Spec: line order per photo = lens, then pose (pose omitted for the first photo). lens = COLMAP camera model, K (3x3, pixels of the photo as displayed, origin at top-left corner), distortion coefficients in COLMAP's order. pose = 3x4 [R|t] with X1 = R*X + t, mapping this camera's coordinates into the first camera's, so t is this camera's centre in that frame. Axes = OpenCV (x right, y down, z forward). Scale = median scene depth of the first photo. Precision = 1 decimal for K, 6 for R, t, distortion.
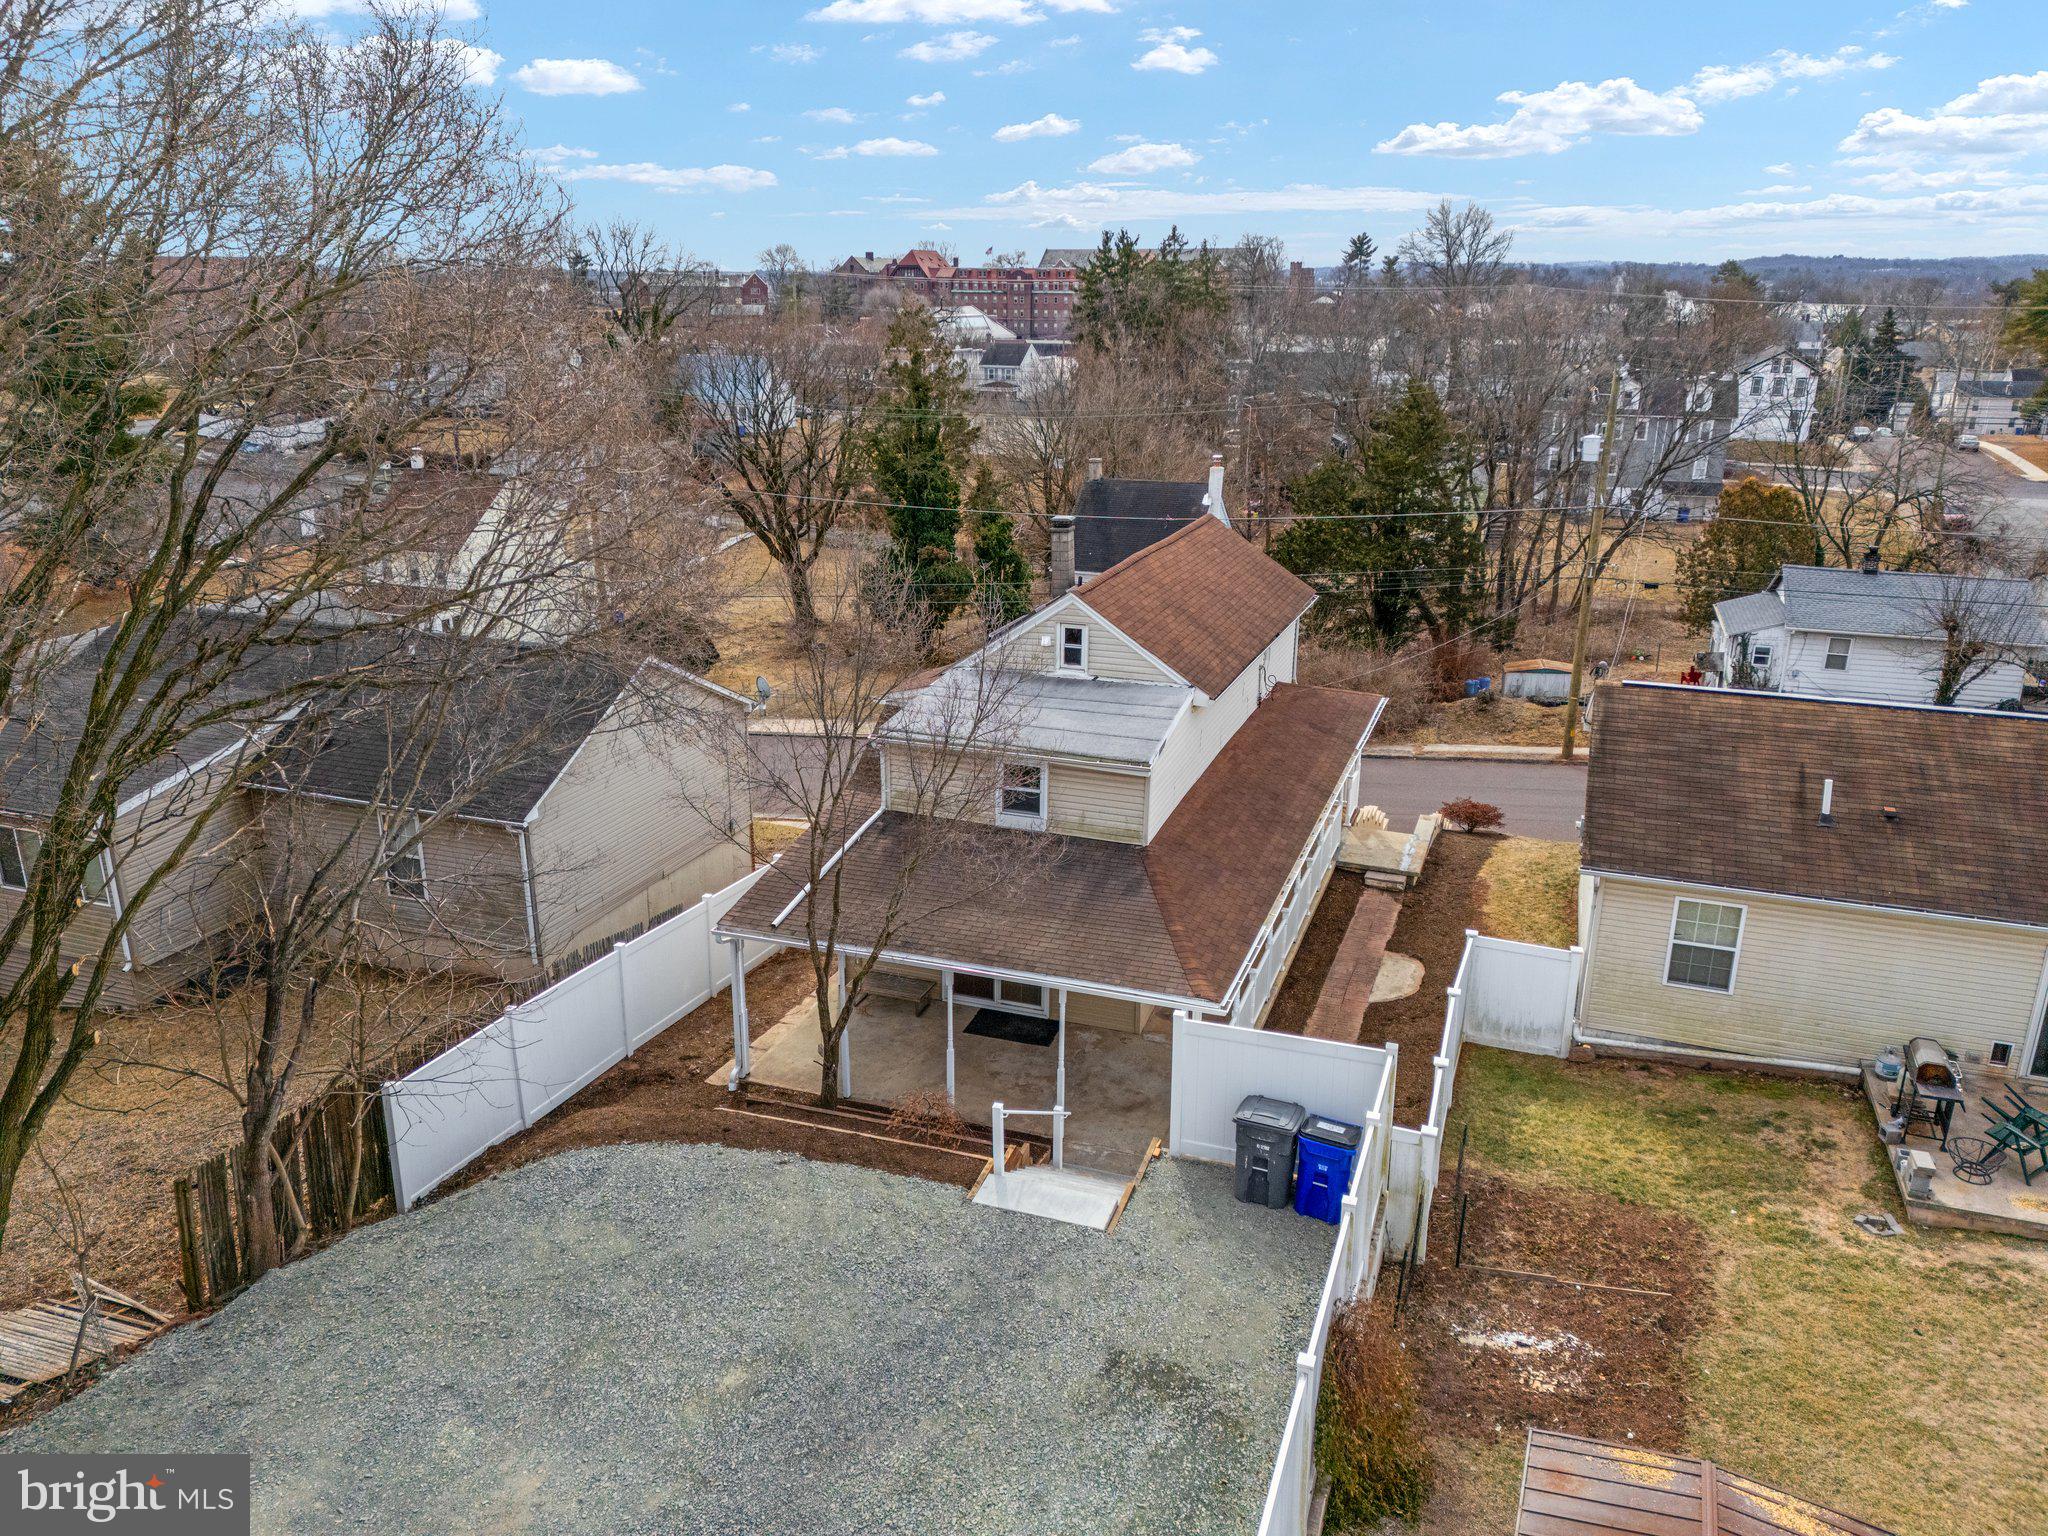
lens RADIAL K [[1479.4, 0, 1028.2], [0, 1479.4, 767.8], [0, 0, 1]] dist [0.103462, -0.110673]
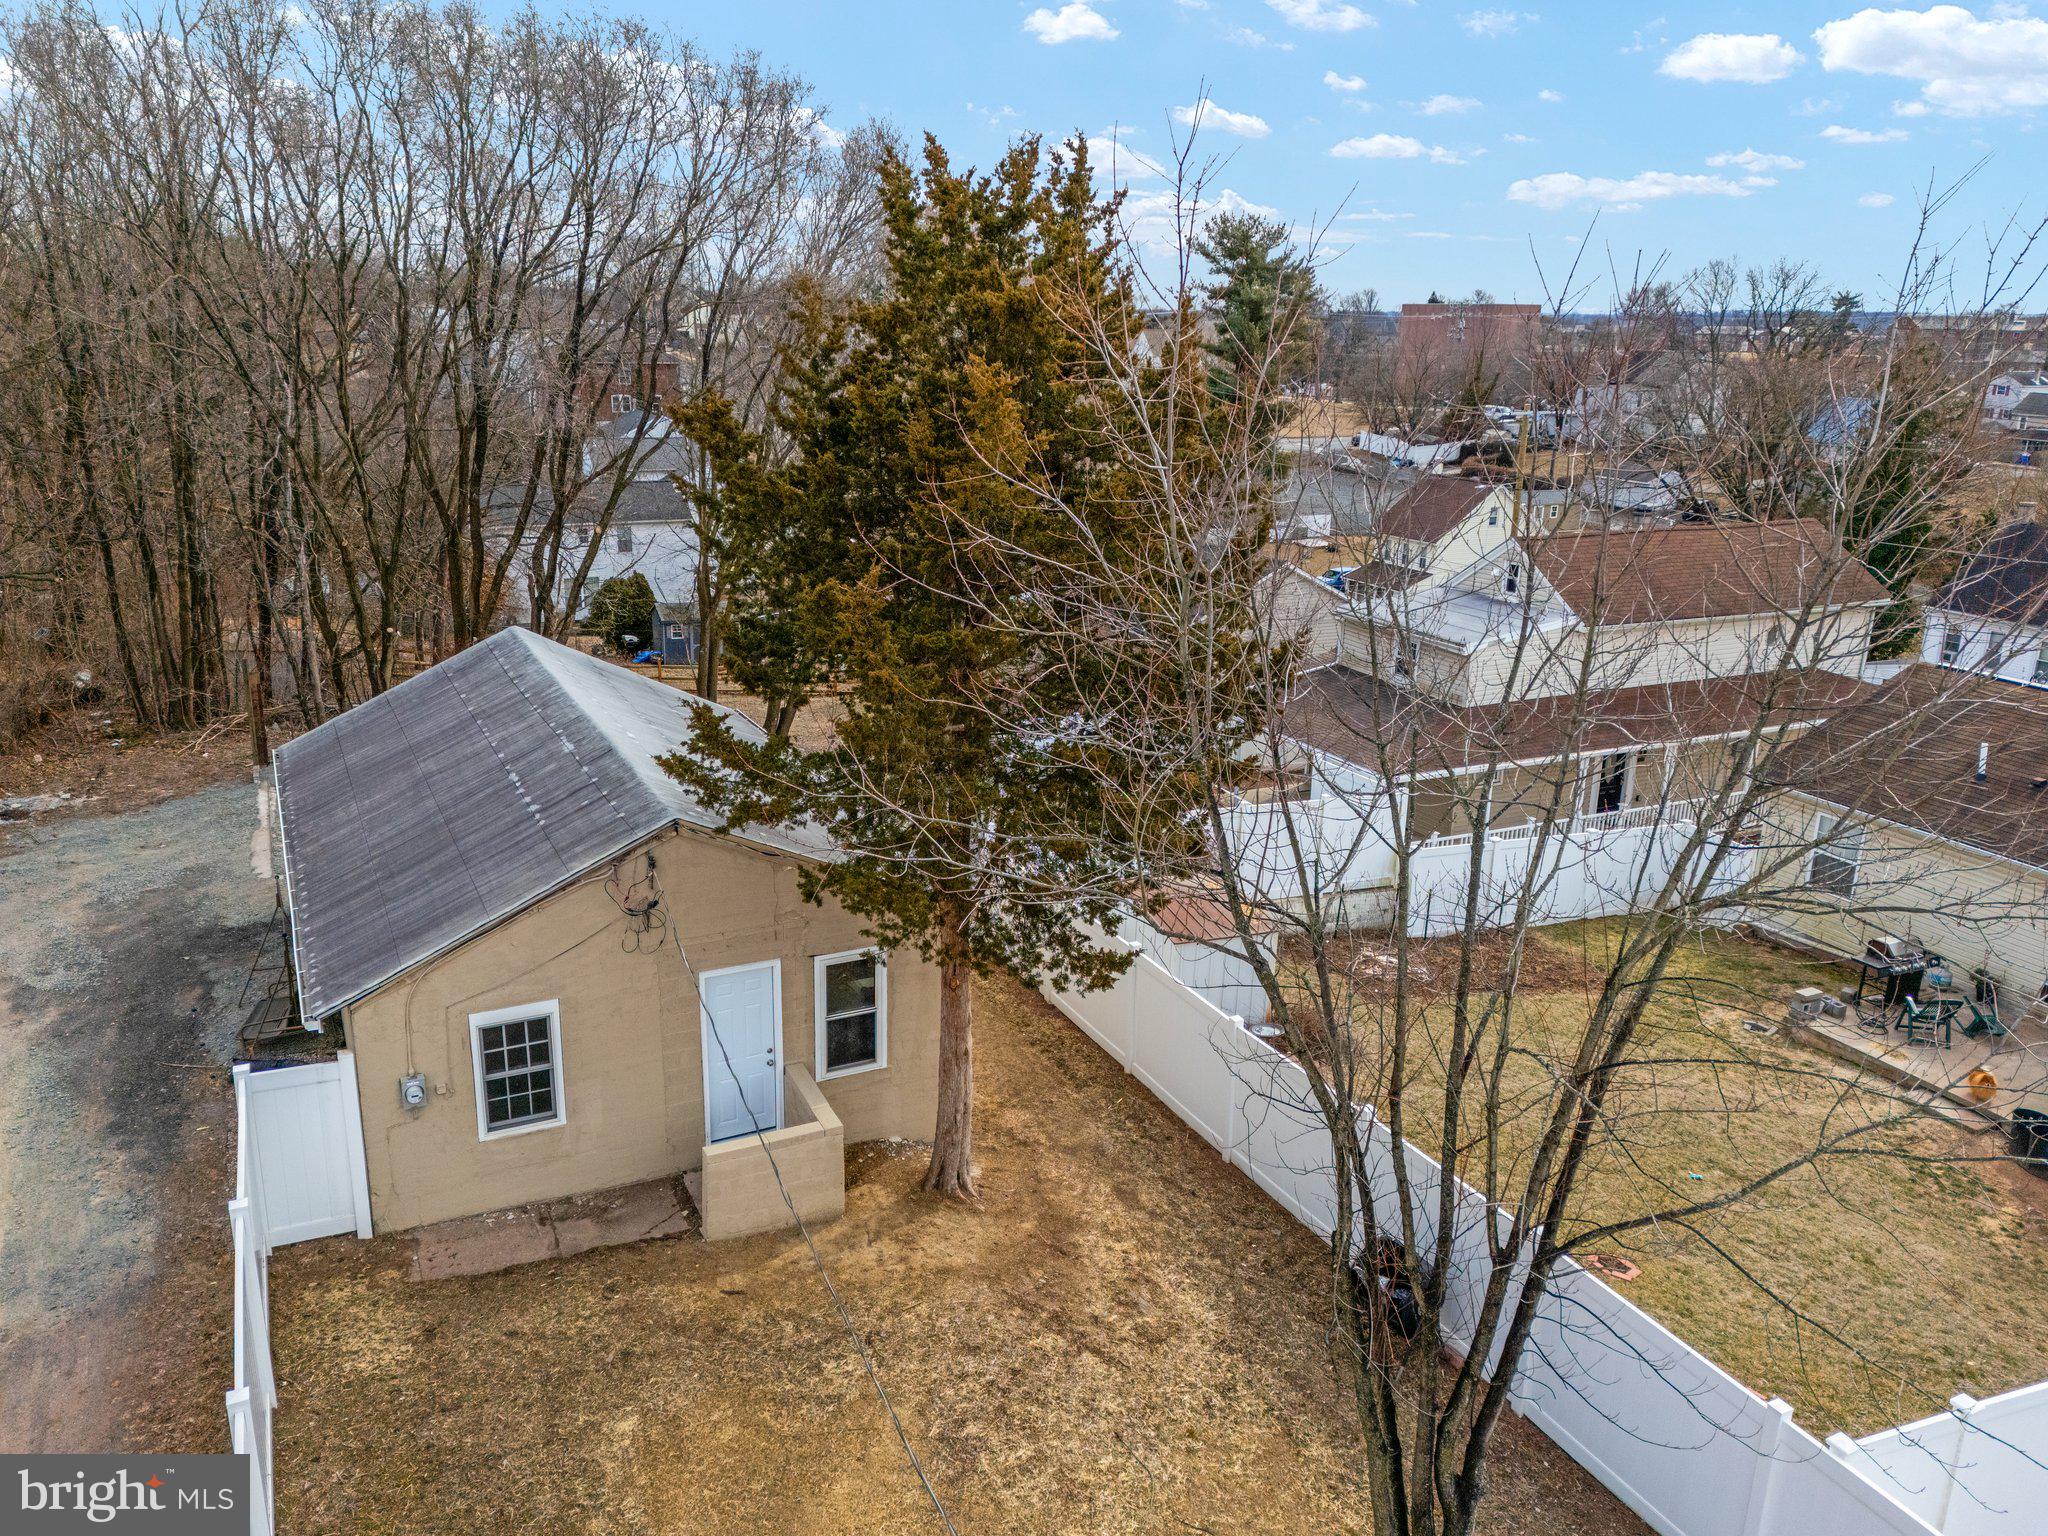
lens RADIAL K [[1517.0, 0, 1029.4], [0, 1517.0, 776.6], [0, 0, 1]] dist [0.034611, -0.000746]
pose [[0.715467, 0.212261, -0.665621, 0.790754], [-0.232461, 0.970772, 0.059702, 0.131830], [0.658839, 0.112016, 0.743898, -0.356695]]
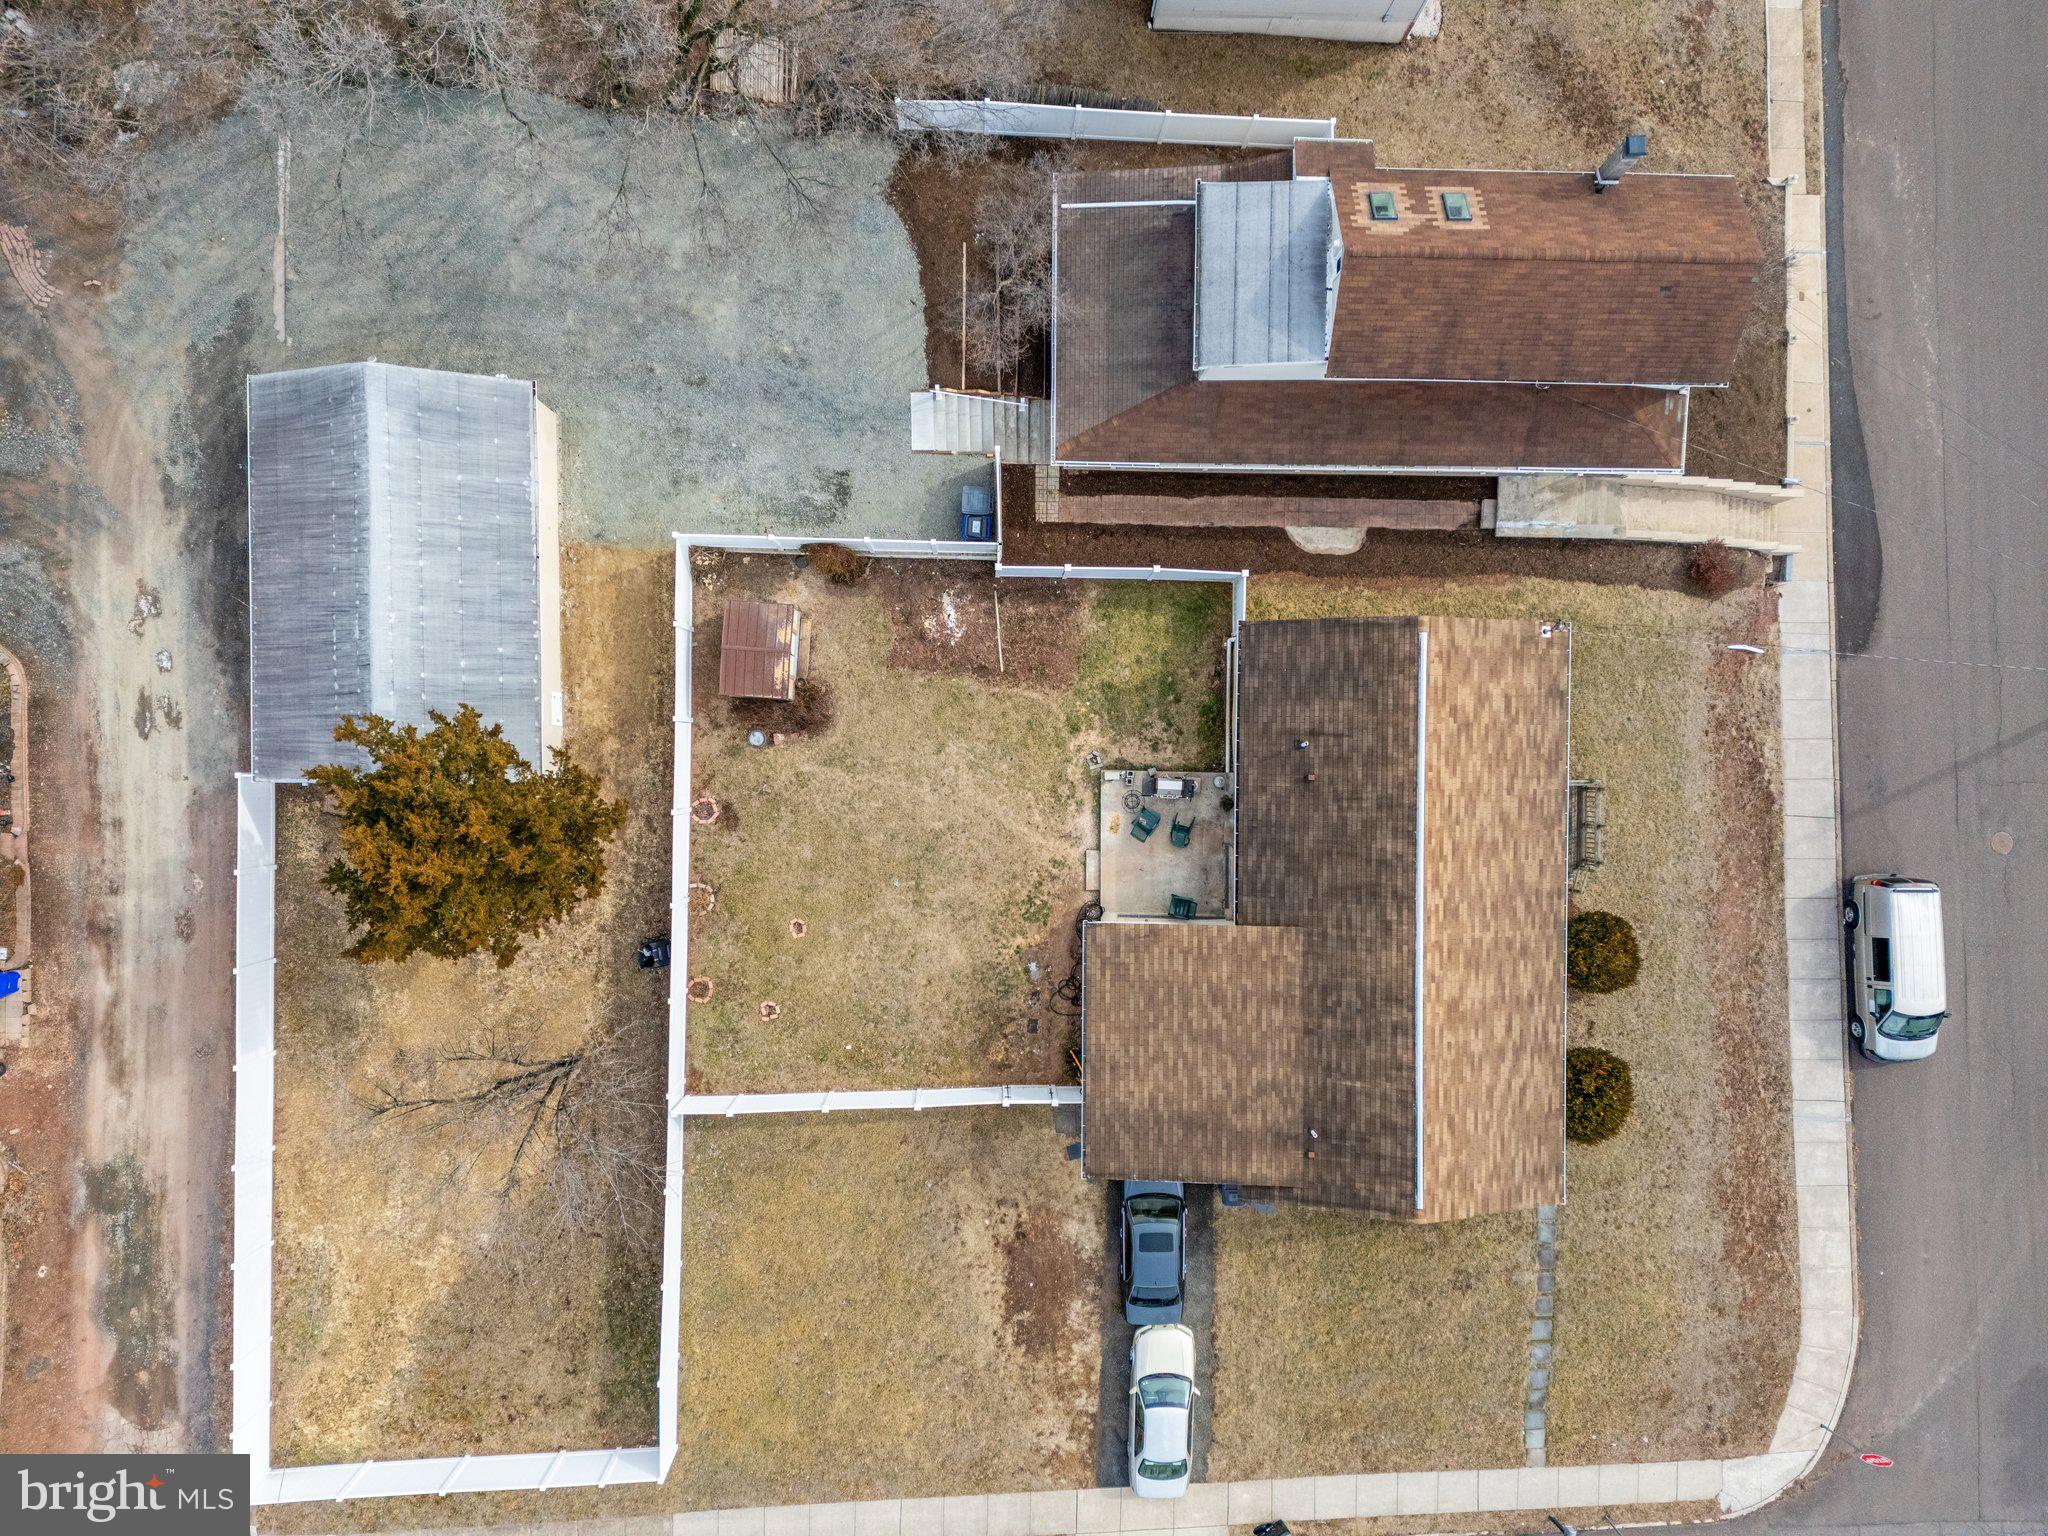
lens RADIAL K [[1479.4, 0, 1028.2], [0, 1479.4, 767.8], [0, 0, 1]] dist [0.103462, -0.110673]
pose [[0.328077, 0.944601, 0.009723, 0.432493], [-0.312573, 0.098838, 0.944738, -1.492408], [0.891439, -0.312986, 0.327683, 0.145661]]
